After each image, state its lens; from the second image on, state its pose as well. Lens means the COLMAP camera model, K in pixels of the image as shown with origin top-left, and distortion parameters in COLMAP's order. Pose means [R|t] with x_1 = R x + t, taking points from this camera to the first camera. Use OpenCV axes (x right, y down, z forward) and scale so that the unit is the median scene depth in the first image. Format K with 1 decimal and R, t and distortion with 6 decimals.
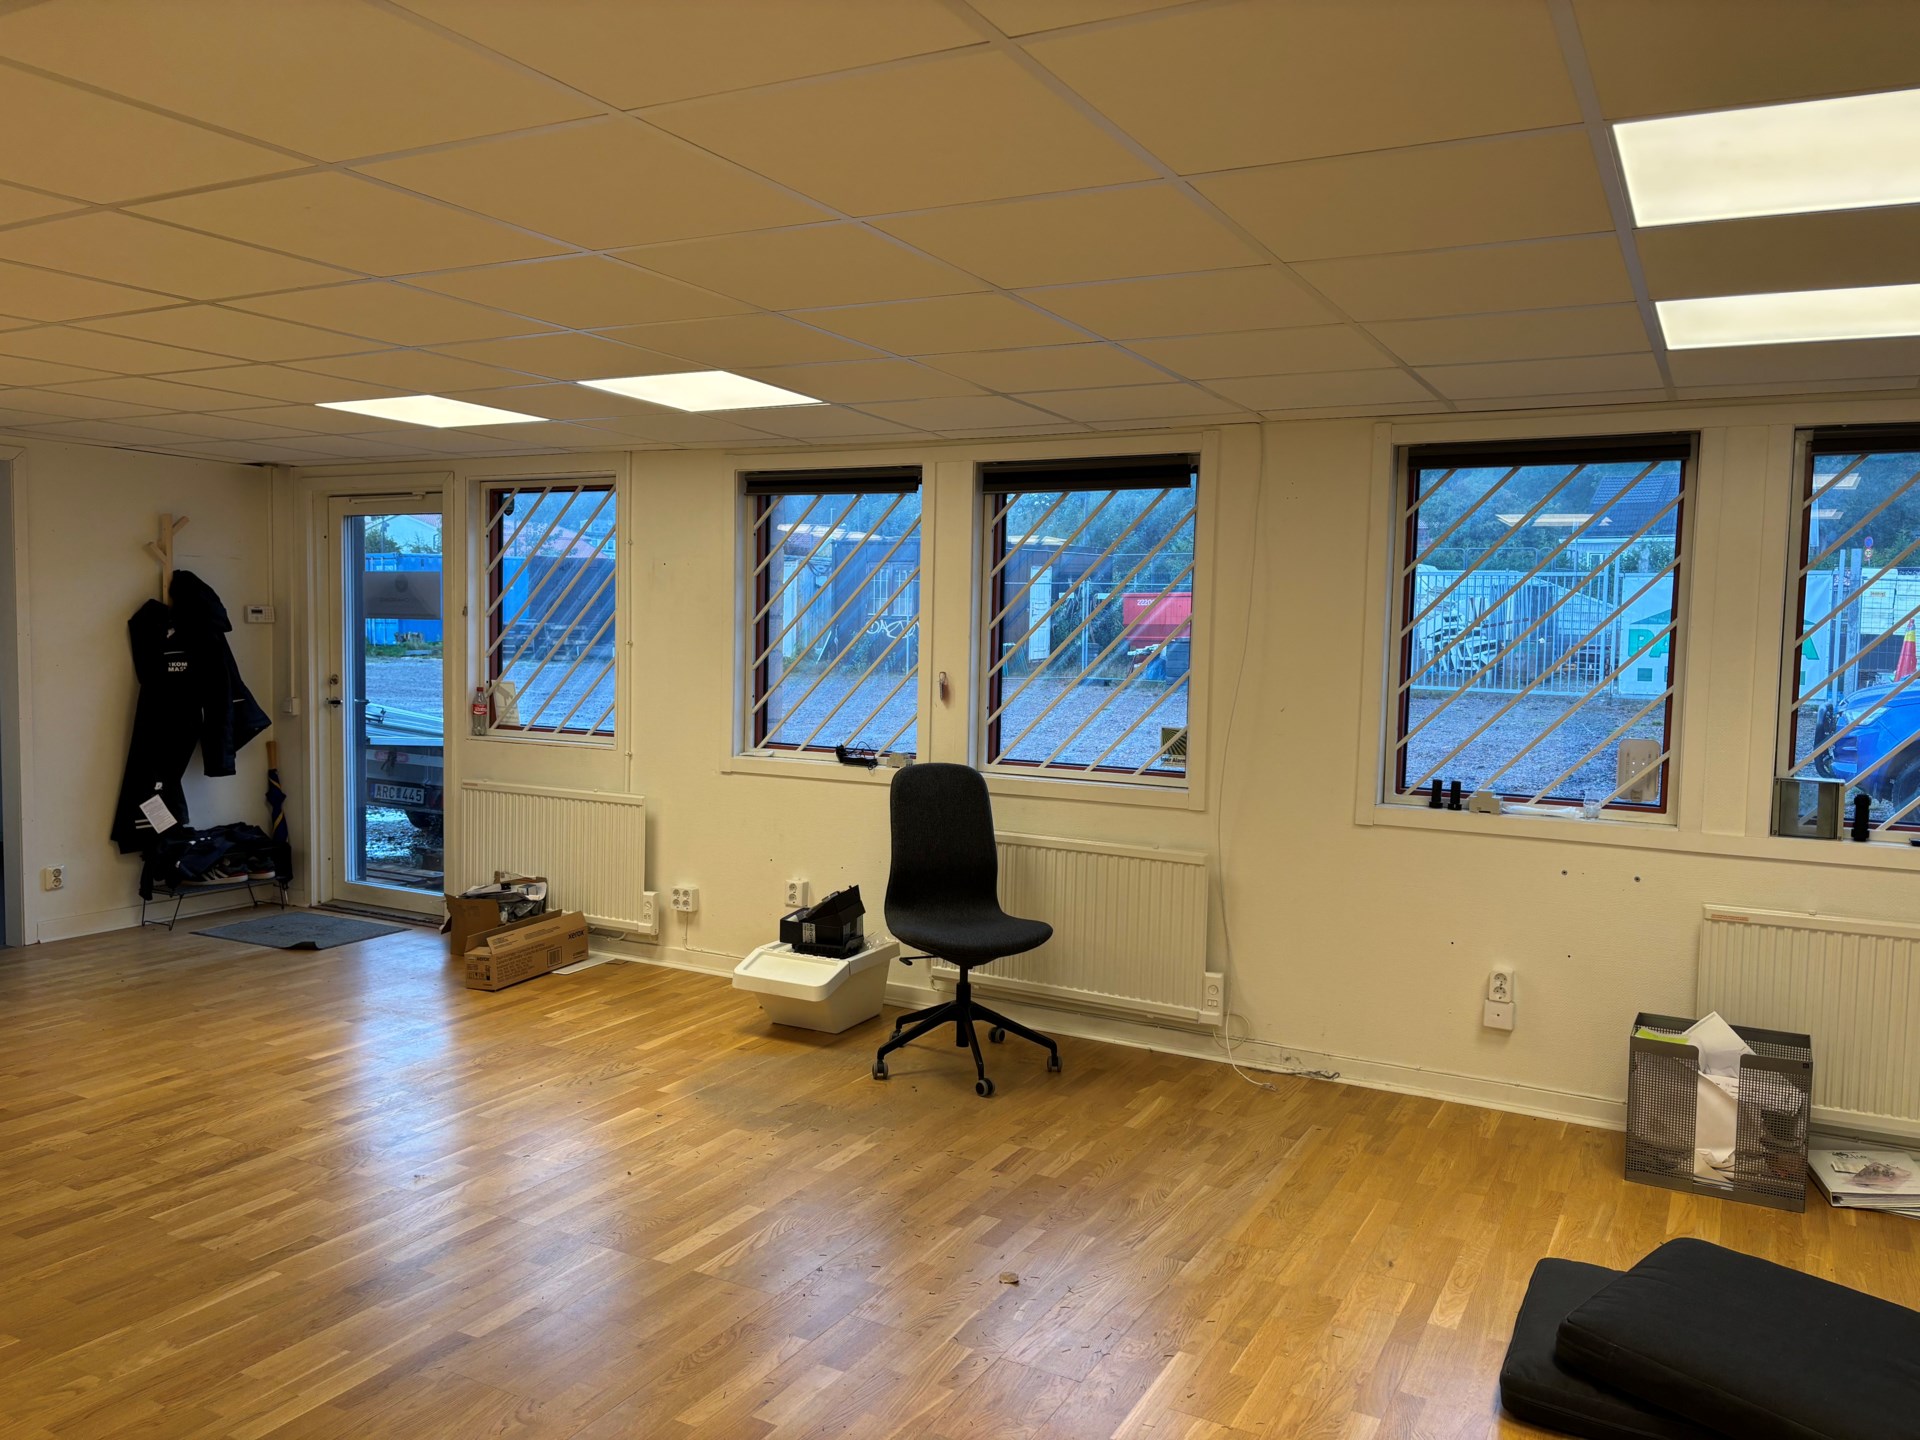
lens RADIAL K [[1446.2, 0, 960.0], [0, 1446.2, 720.0], [0, 0, 1]] dist [0.030887, -0.038567]
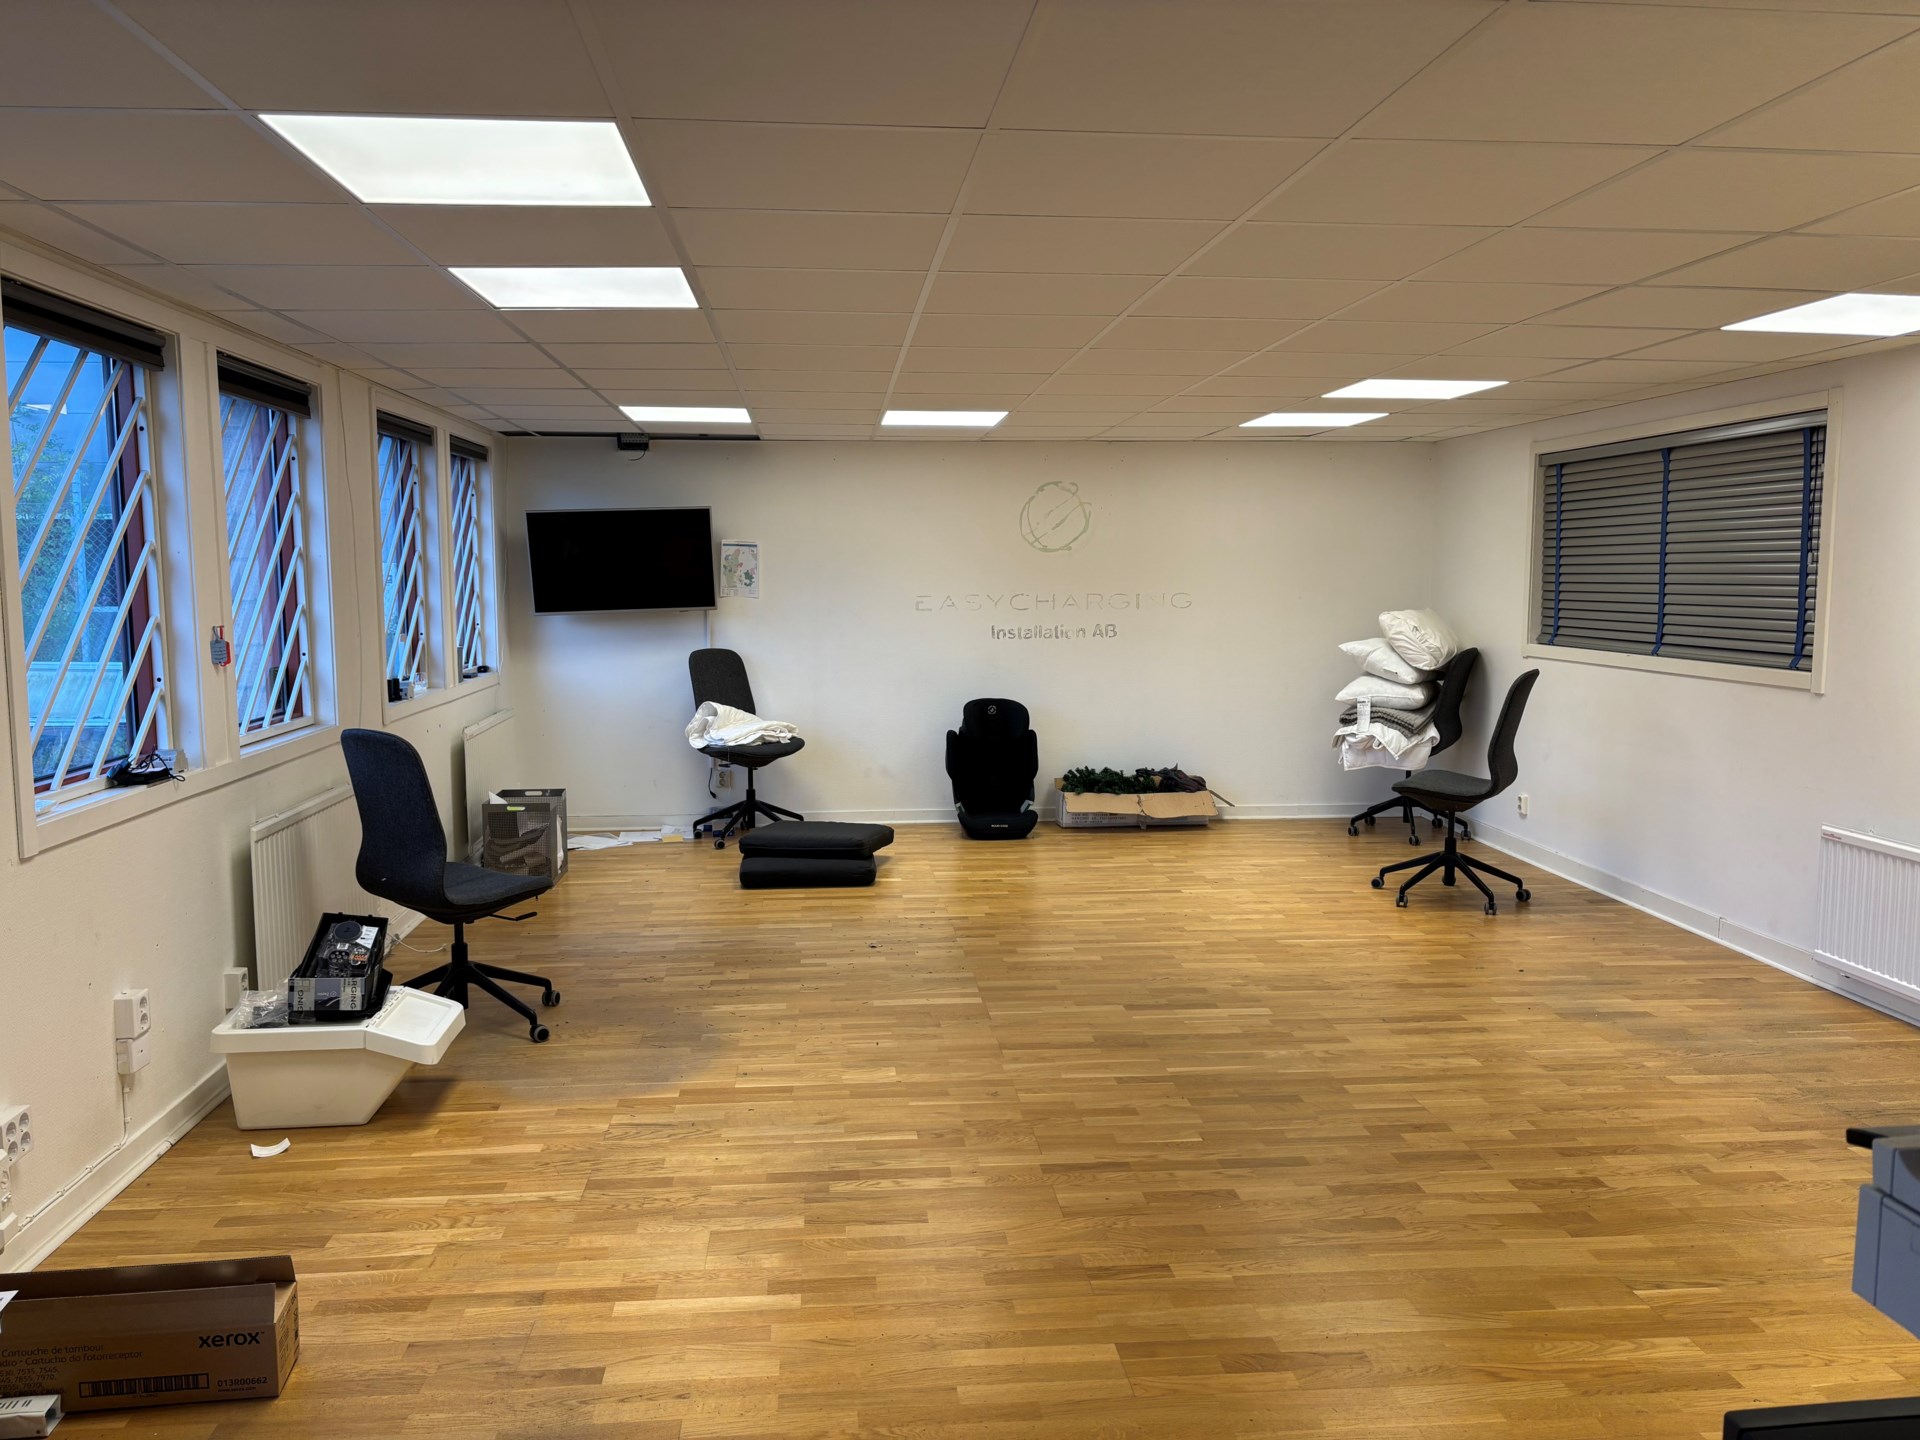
lens RADIAL K [[1446.2, 0, 960.0], [0, 1446.2, 720.0], [0, 0, 1]] dist [0.030887, -0.038567]
pose [[-0.550784, -0.110895, 0.827248, -1.029224], [0.049318, 0.985078, 0.164888, -0.109830], [-0.833190, 0.131616, -0.537096, 1.327227]]
